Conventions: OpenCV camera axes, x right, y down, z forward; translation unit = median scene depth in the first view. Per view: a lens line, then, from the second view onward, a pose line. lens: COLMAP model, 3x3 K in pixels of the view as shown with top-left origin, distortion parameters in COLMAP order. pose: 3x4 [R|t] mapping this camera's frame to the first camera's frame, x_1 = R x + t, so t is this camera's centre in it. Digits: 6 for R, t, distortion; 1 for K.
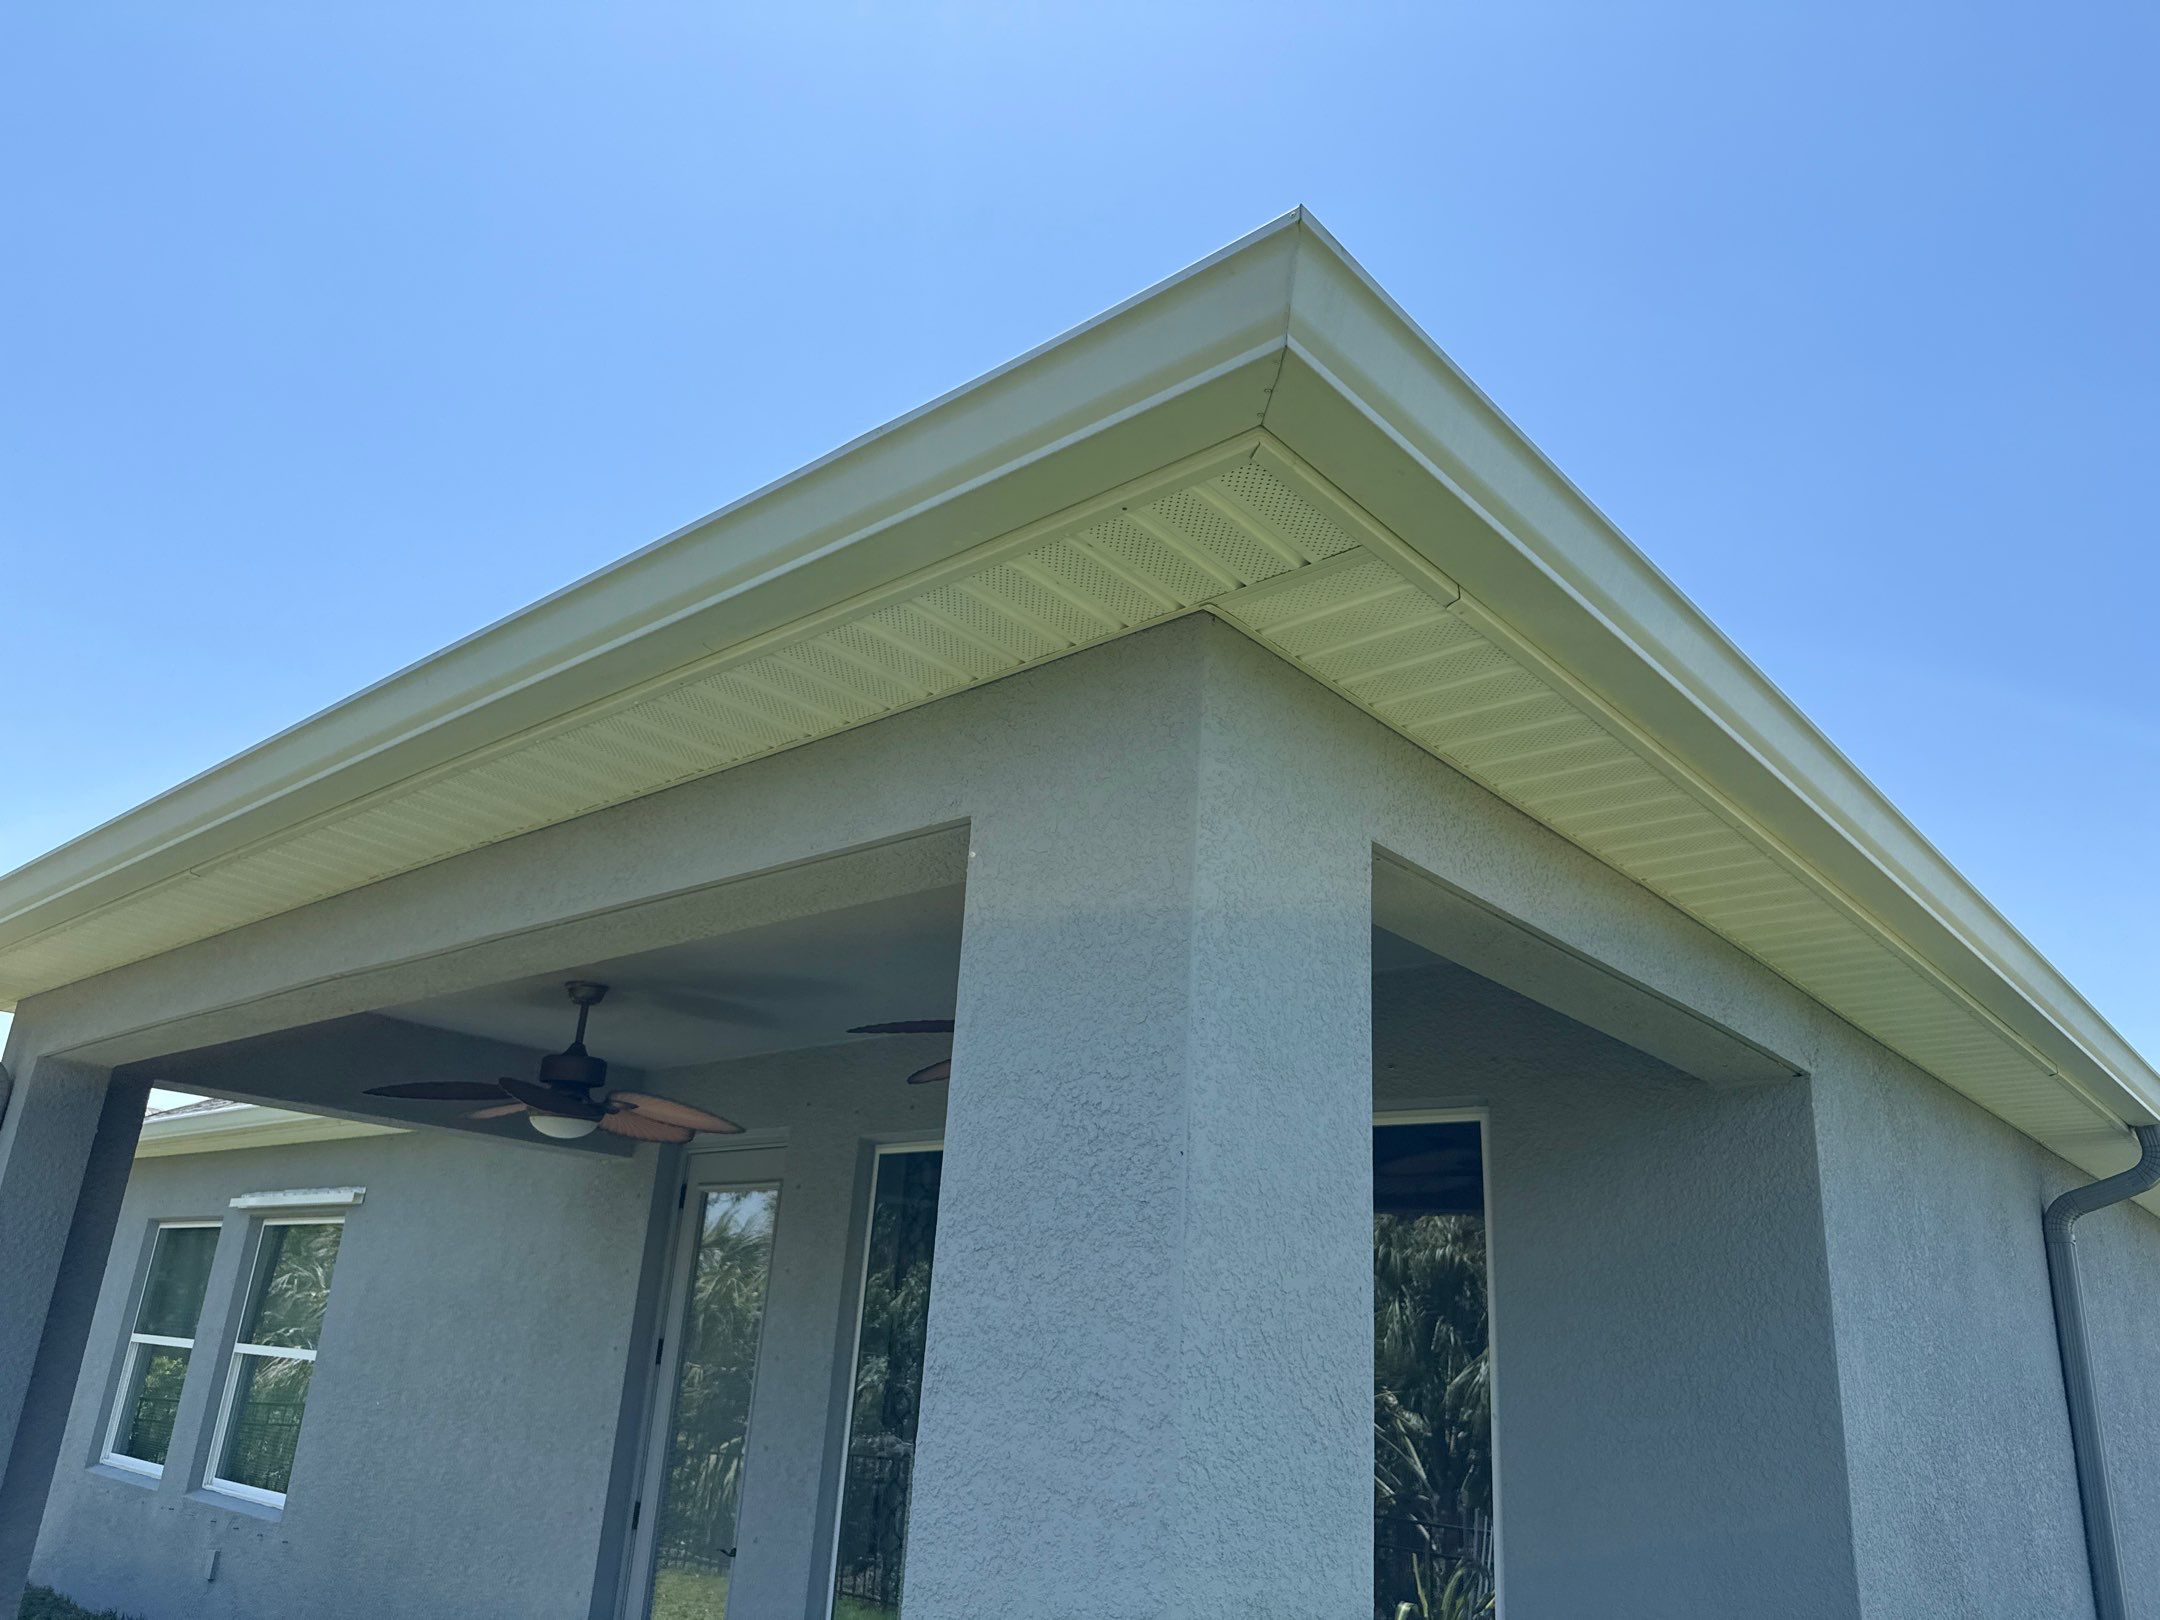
lens RADIAL K [[1546.3, 0, 1067.6], [0, 1546.3, 810.5], [0, 0, 1]] dist [0.004096, -0.021720]
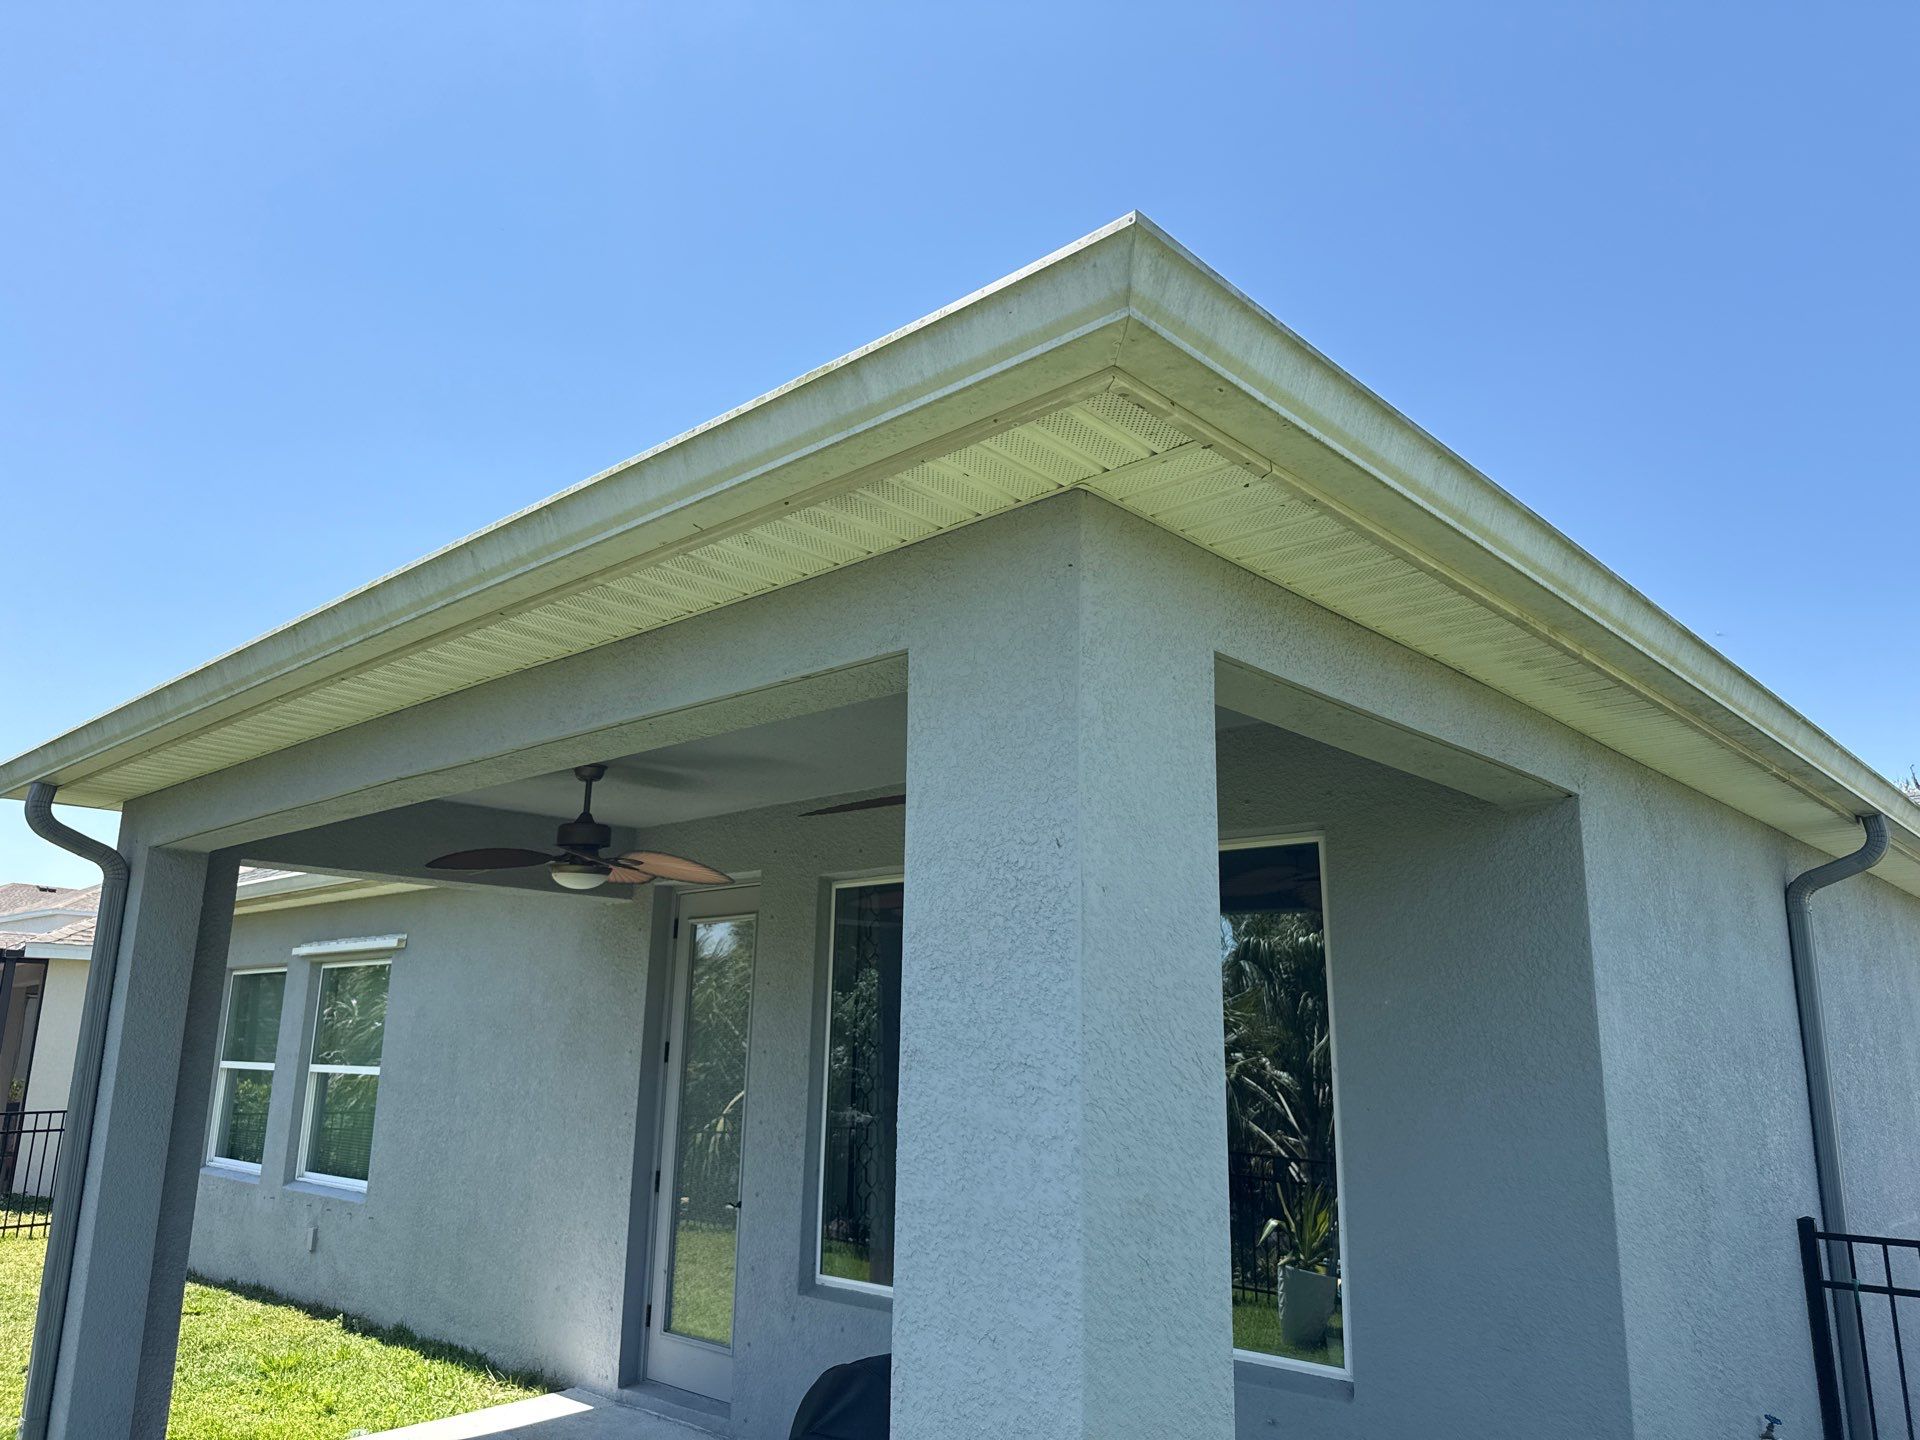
lens RADIAL K [[1374.5, 0, 964.4], [0, 1374.5, 726.1], [0, 0, 1]] dist [0.004096, -0.021720]
pose [[0.998648, -0.051080, -0.009675, -0.004399], [0.051848, 0.992206, 0.113313, -0.037295], [0.003811, -0.113661, 0.993512, -0.105859]]
